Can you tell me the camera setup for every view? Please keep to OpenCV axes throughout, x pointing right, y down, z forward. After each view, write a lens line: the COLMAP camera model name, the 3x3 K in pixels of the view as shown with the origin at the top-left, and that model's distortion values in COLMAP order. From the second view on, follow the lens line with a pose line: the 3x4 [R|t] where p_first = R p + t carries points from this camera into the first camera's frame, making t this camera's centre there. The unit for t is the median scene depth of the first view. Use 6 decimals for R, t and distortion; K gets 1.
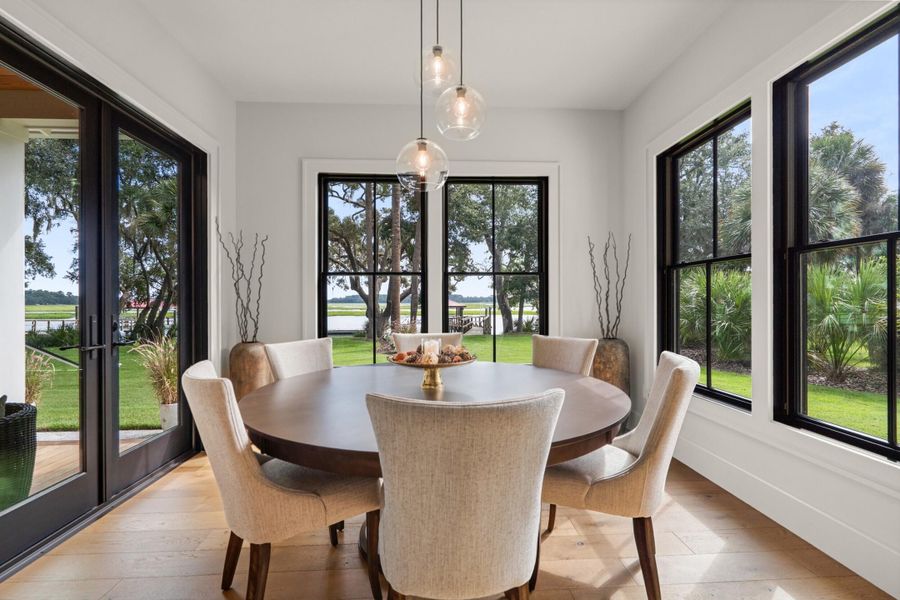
lens RADIAL K [[420.0, 0, 448.9], [0, 420.0, 301.4], [0, 0, 1]] dist [0.004988, 0.000125]
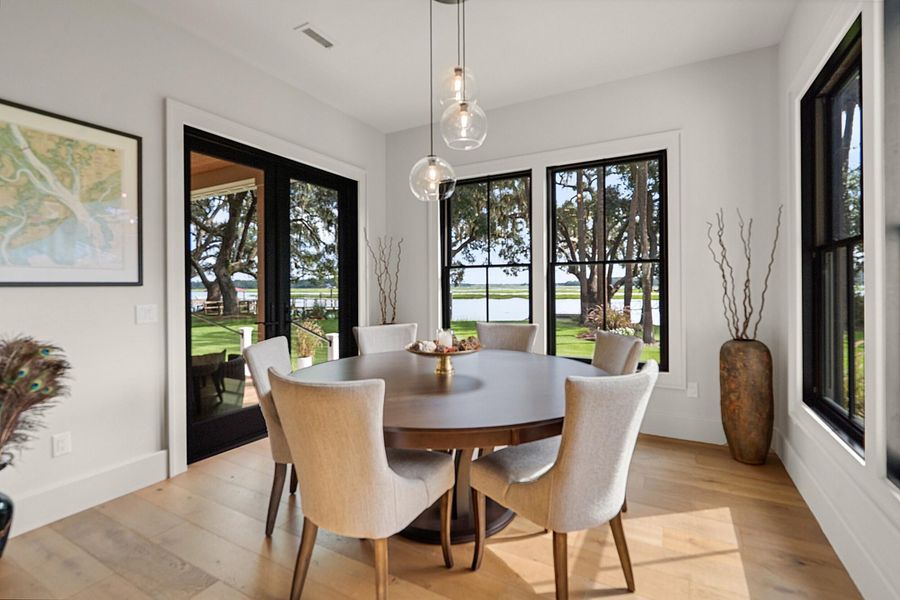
lens RADIAL K [[425.0, 0, 461.4], [0, 425.0, 280.4], [0, 0, 1]] dist [0.003443, 0.000922]
pose [[0.846291, -0.008033, -0.532660, 0.343365], [0.004545, 0.999959, -0.007860, -0.019120], [0.532701, 0.004231, 0.846293, 0.031223]]
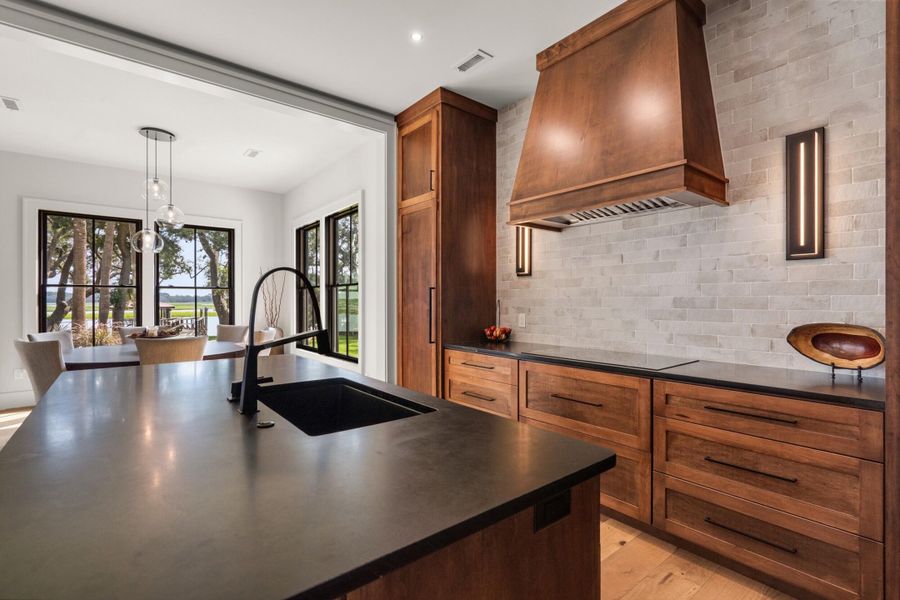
lens RADIAL K [[425.0, 0, 457.7], [0, 425.0, 302.3], [0, 0, 1]] dist [0.003443, 0.000922]
pose [[0.809486, 0.003344, 0.587129, -0.030177], [-0.004295, 0.999991, 0.000225, -0.017195], [-0.587123, -0.002703, 0.809493, -0.837625]]
